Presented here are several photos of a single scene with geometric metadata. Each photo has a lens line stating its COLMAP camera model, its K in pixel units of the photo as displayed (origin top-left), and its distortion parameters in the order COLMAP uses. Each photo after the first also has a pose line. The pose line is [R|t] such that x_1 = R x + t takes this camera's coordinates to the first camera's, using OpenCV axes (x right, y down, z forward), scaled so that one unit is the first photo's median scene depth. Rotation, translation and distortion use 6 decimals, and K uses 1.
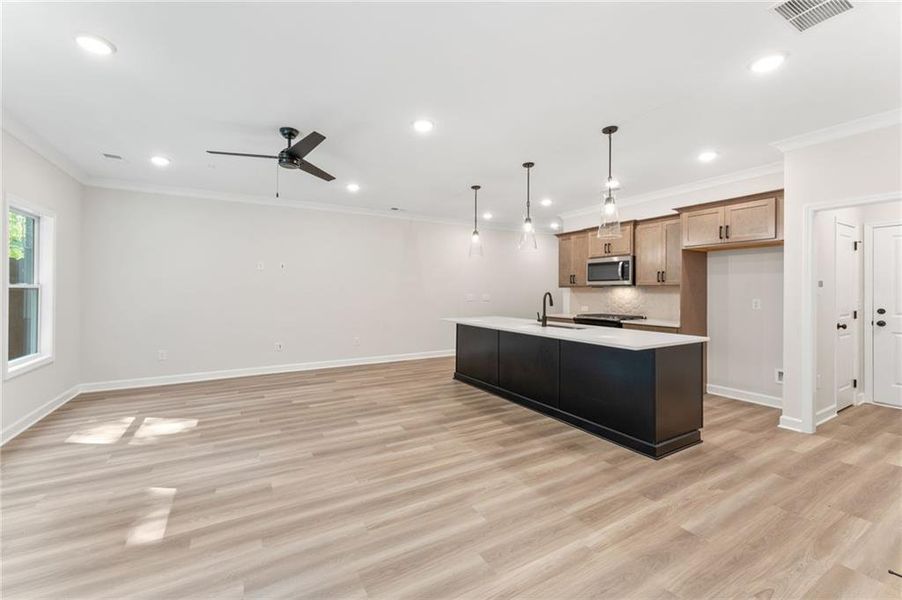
lens RADIAL K [[365.7, 0, 435.2], [0, 365.7, 287.7], [0, 0, 1]] dist [0.000567, 0.000028]
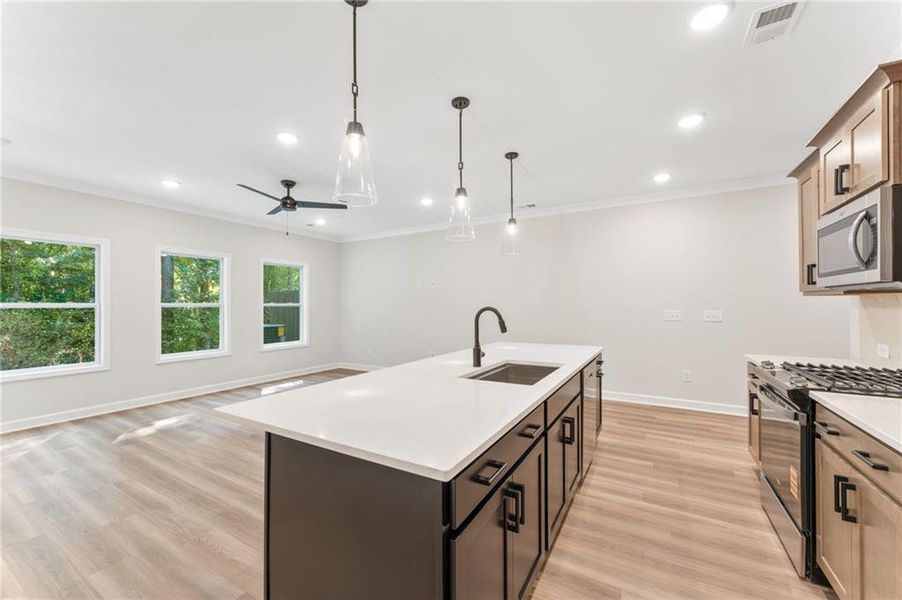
lens RADIAL K [[357.6, 0, 446.3], [0, 357.6, 302.6], [0, 0, 1]] dist [-0.001015, -0.000342]
pose [[0.505822, -0.011306, -0.862564, 0.848481], [0.012225, 0.999908, -0.005937, 0.007694], [0.862551, -0.007542, 0.505913, 0.743954]]
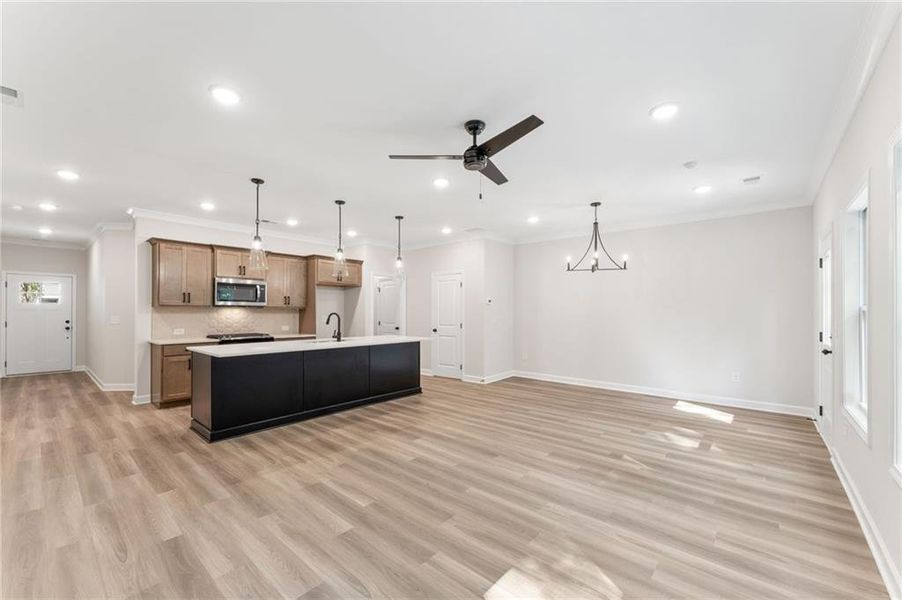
lens RADIAL K [[360.6, 0, 445.6], [0, 360.6, 312.3], [0, 0, 1]] dist [-0.000417, -0.000163]
pose [[-0.341342, -0.002055, 0.939937, -1.033188], [-0.012396, 0.999920, -0.002316, 0.009673], [-0.939858, -0.012442, -0.341340, 1.191163]]
